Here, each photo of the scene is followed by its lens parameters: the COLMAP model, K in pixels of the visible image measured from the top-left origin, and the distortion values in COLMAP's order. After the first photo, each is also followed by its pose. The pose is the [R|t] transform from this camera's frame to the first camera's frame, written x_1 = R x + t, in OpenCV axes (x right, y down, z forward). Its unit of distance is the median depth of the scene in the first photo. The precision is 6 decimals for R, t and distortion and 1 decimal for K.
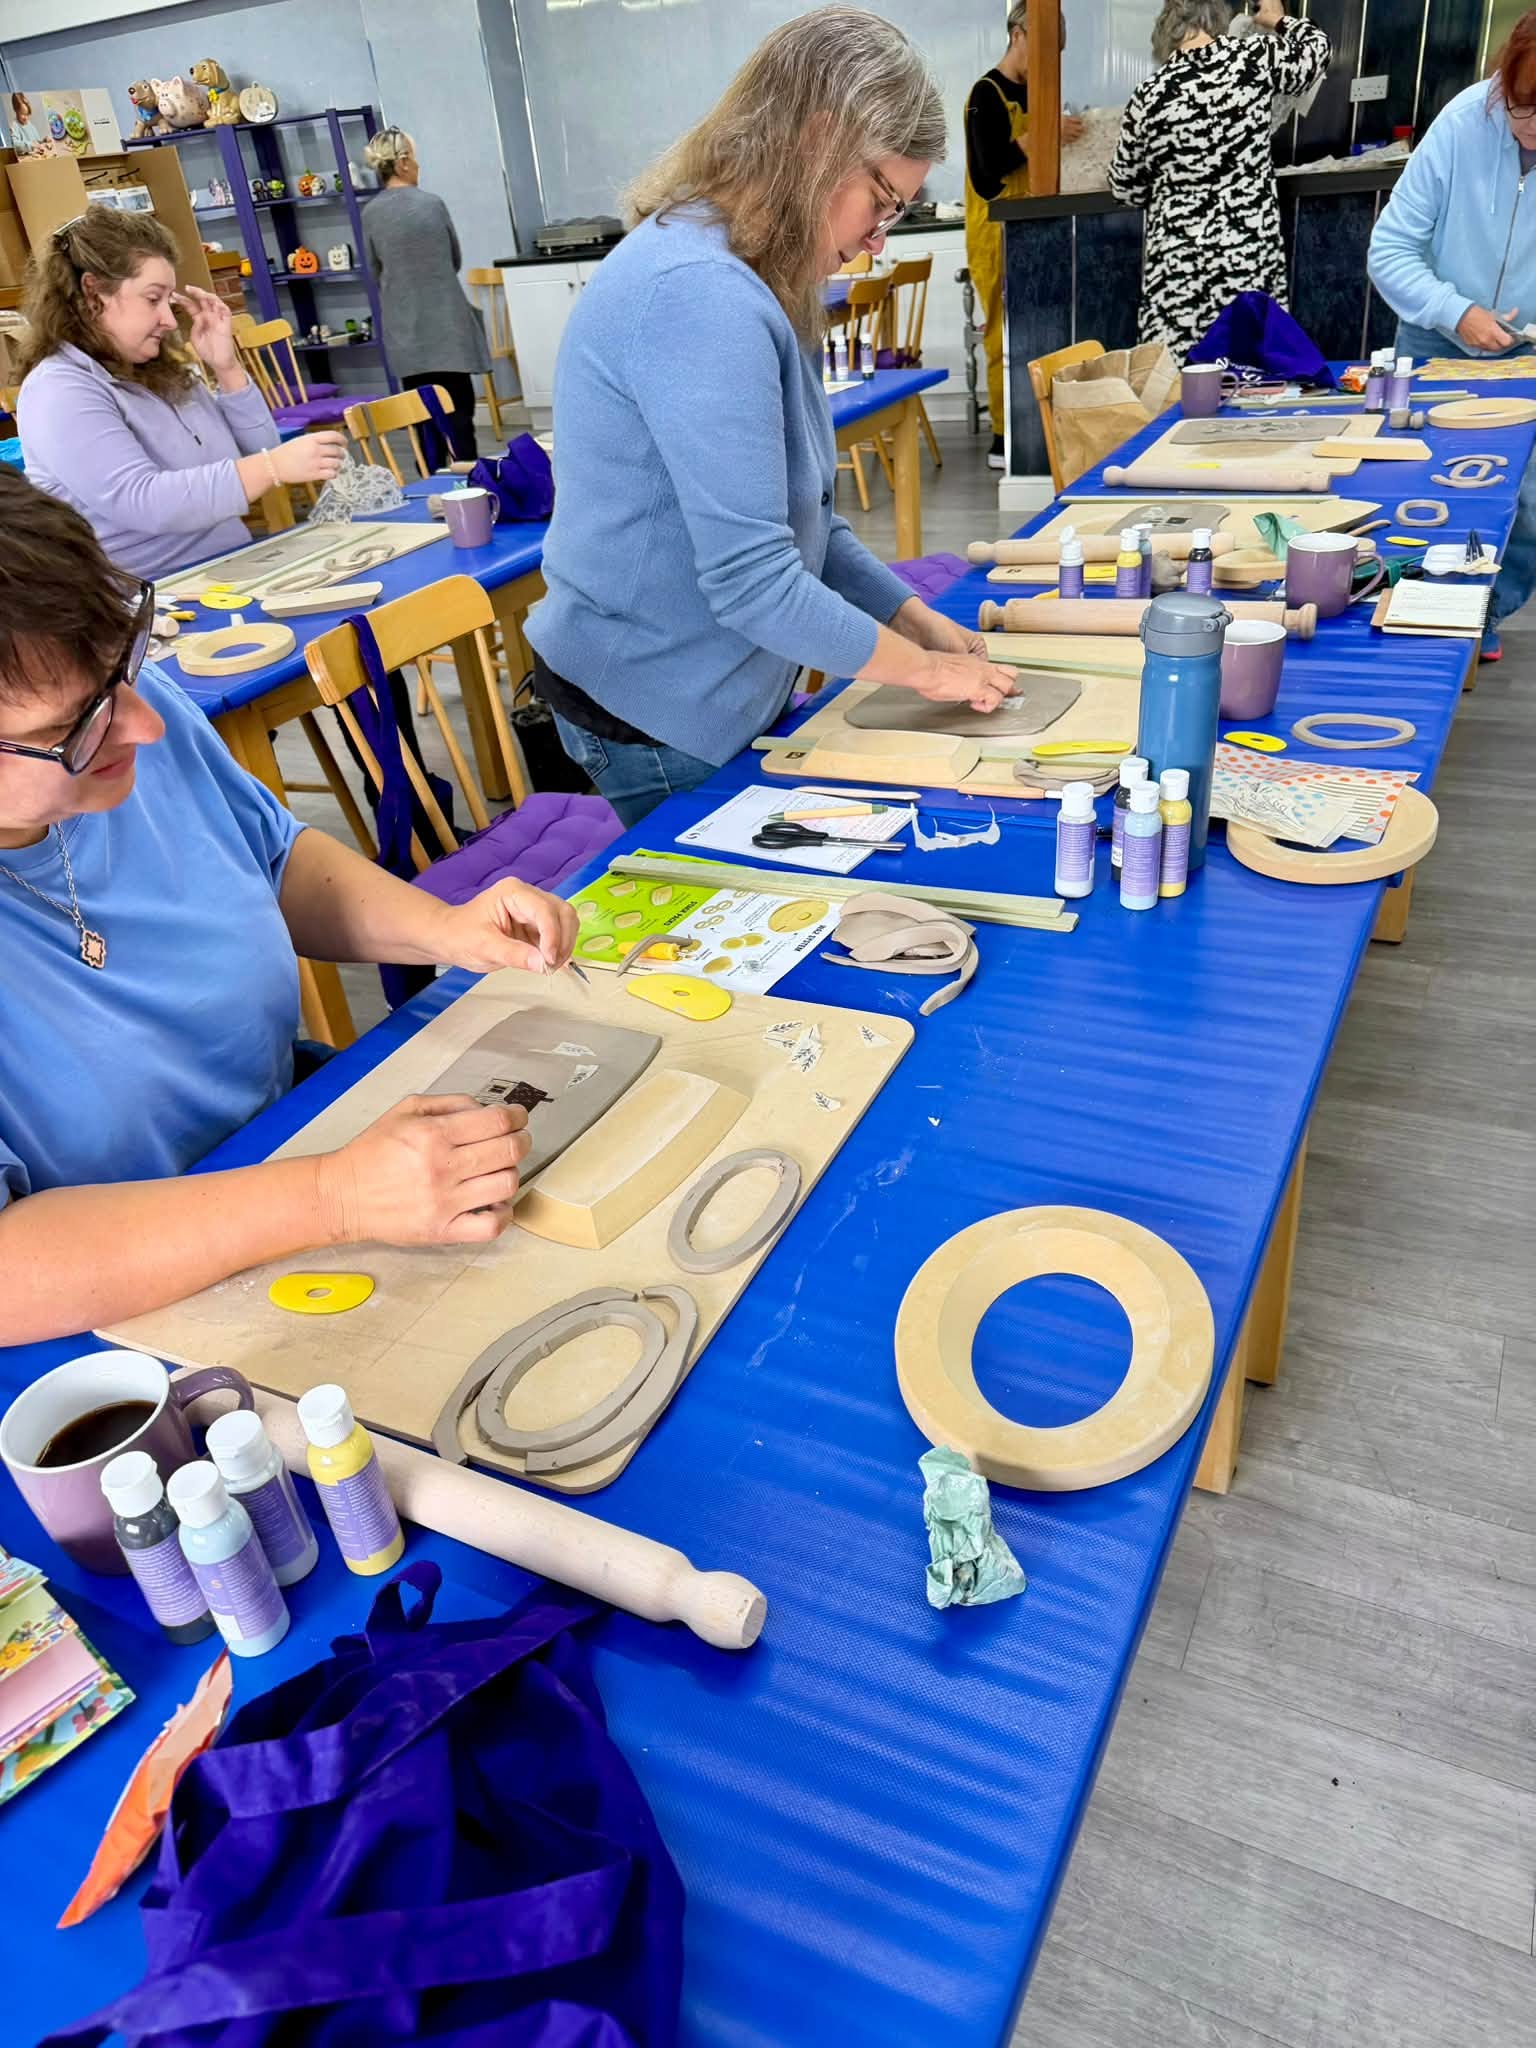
lens RADIAL K [[1478.1, 0, 768.0], [0, 1478.1, 1024.0], [0, 0, 1]] dist [0.005683, -0.005665]
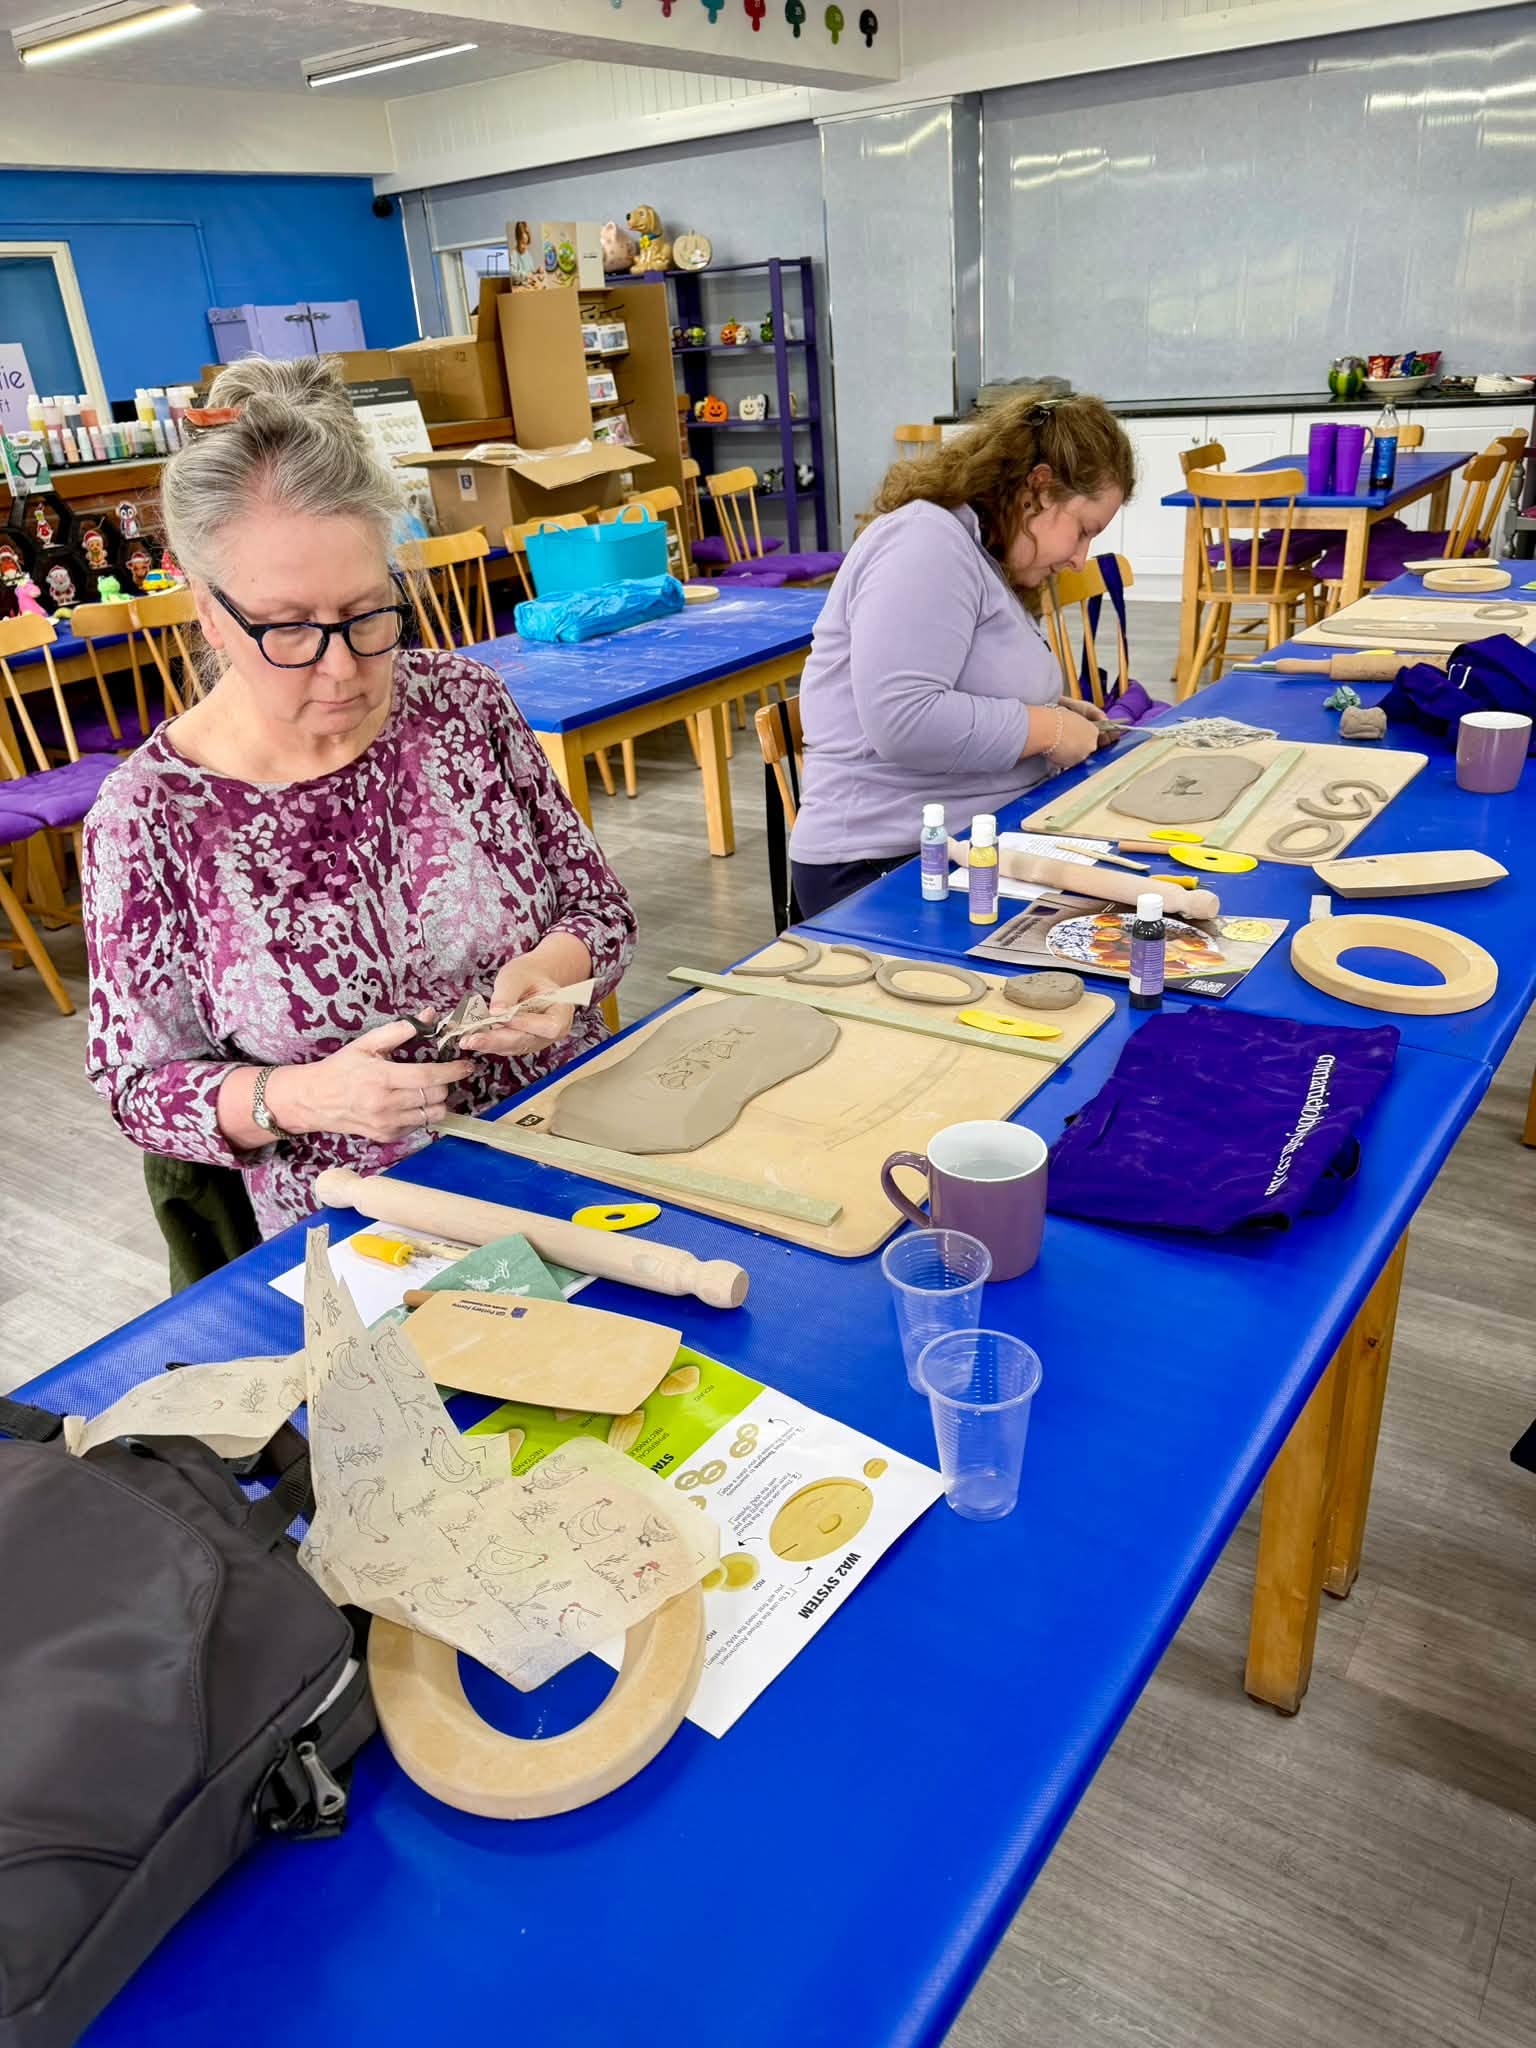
lens RADIAL K [[1488.7, 0, 768.0], [0, 1488.7, 1024.0], [0, 0, 1]] dist [0.002670, 0.003566]
pose [[0.990714, 0.087531, -0.104039, -0.147822], [-0.097129, 0.991096, -0.091075, -0.038642], [0.095141, 0.100335, 0.990394, 0.092518]]
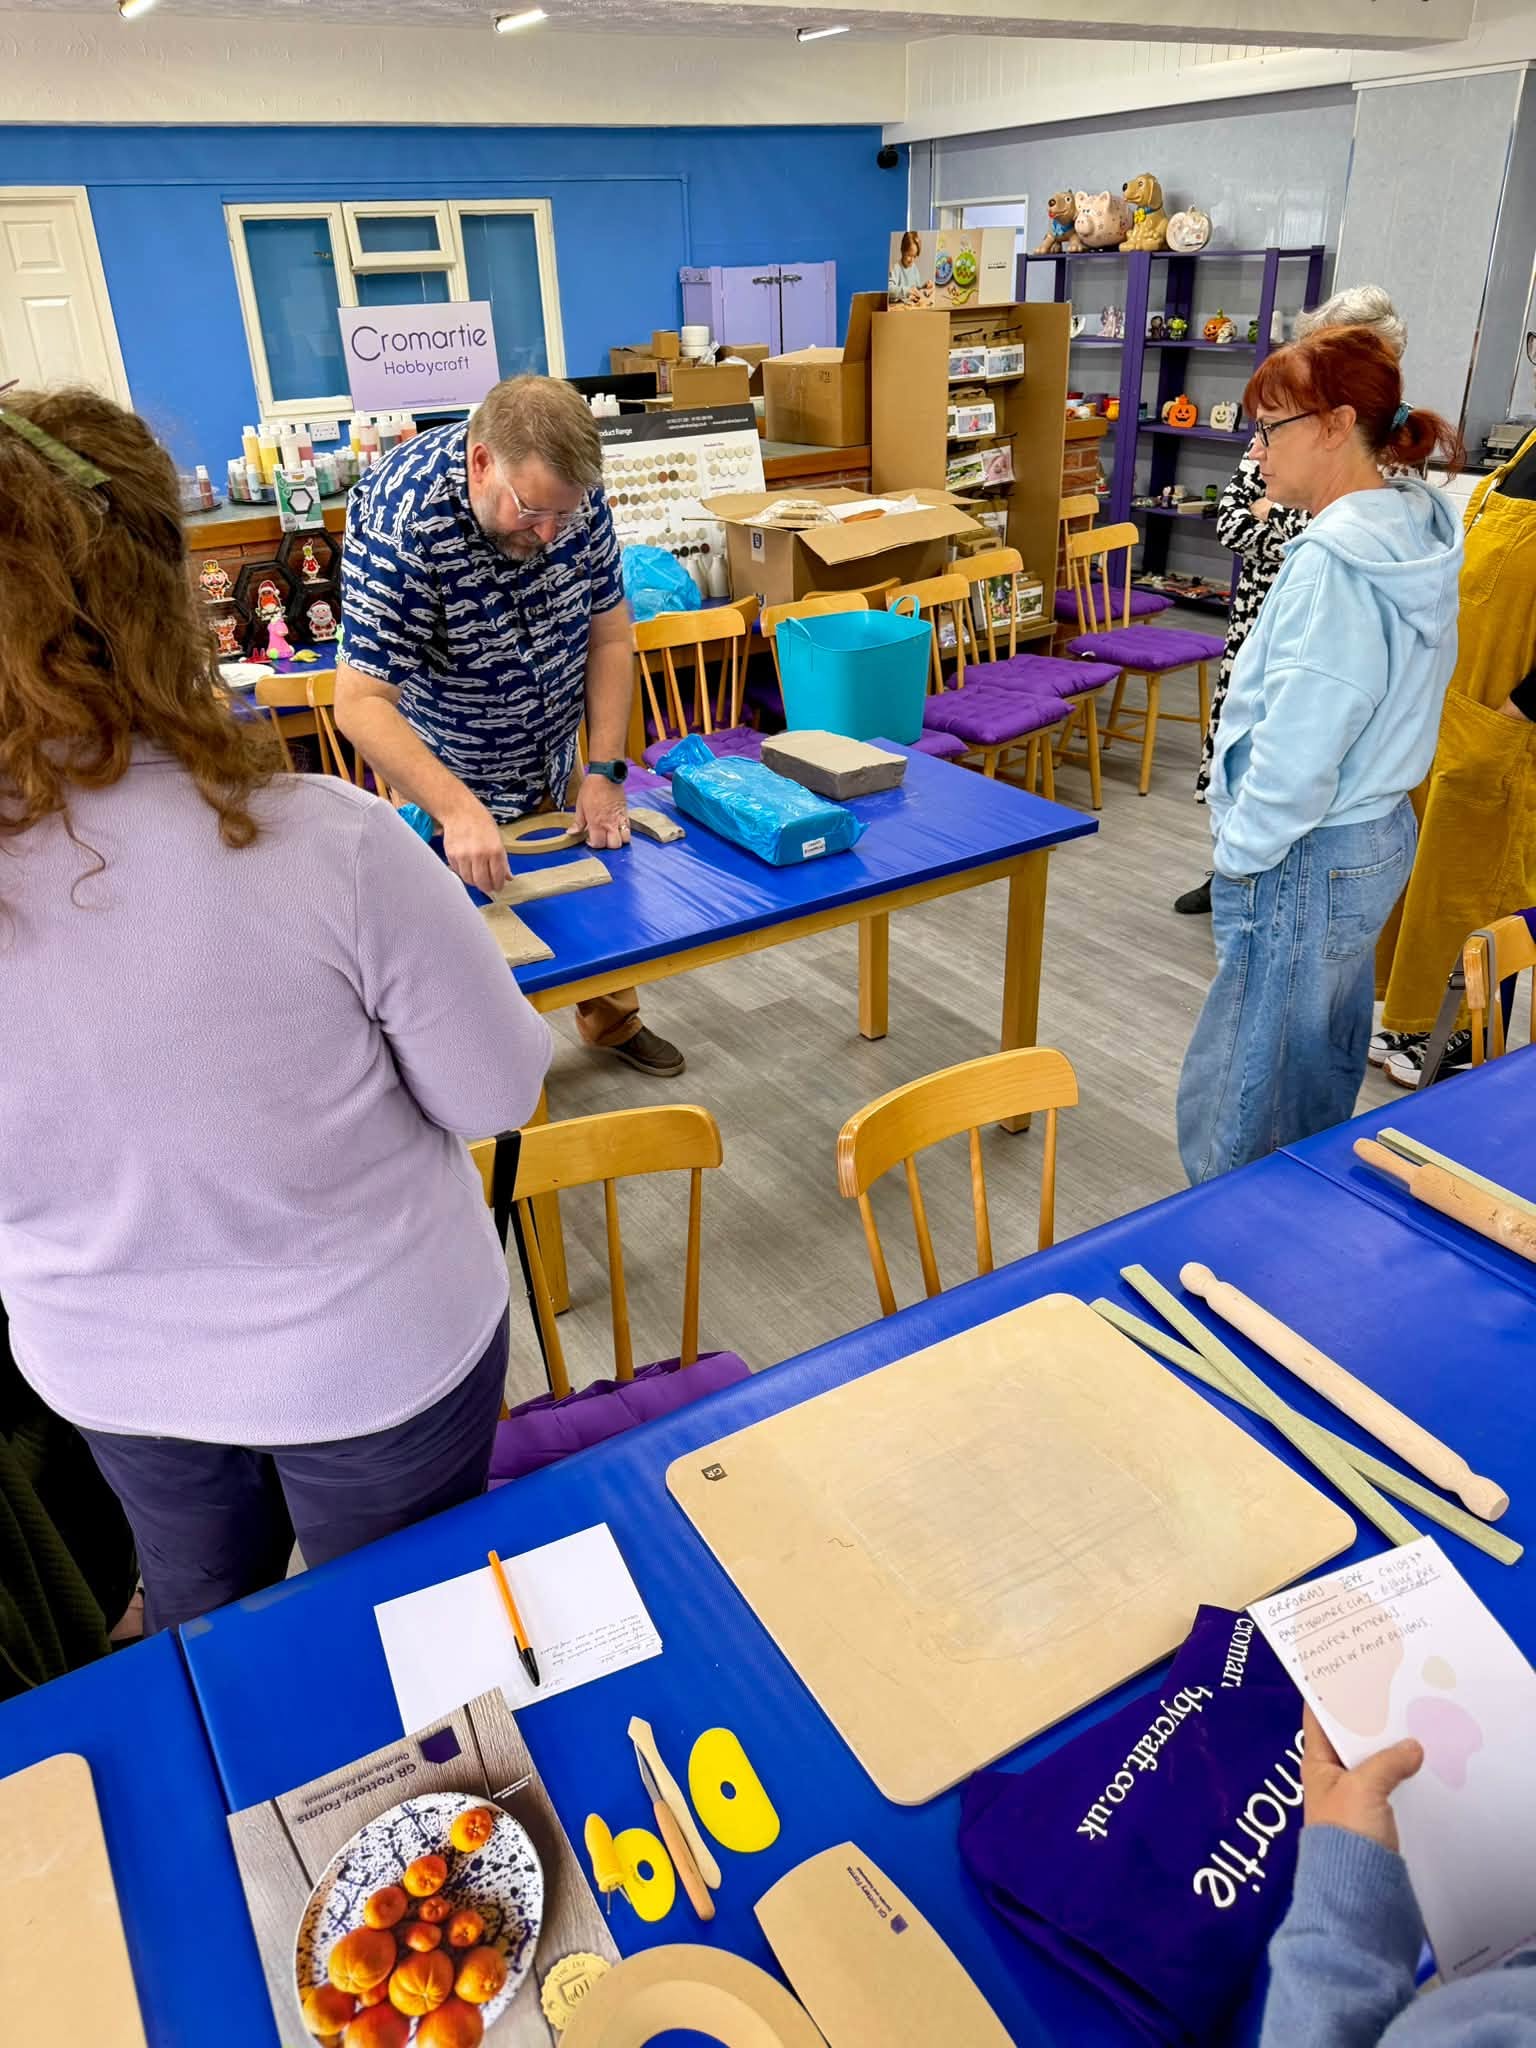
lens RADIAL K [[1478.1, 0, 768.0], [0, 1478.1, 1024.0], [0, 0, 1]] dist [0.005683, -0.005665]
pose [[0.864829, 0.299718, -0.402791, -0.075779], [-0.310032, 0.949837, 0.041111, -0.151158], [0.394907, 0.089324, 0.914368, 0.173672]]
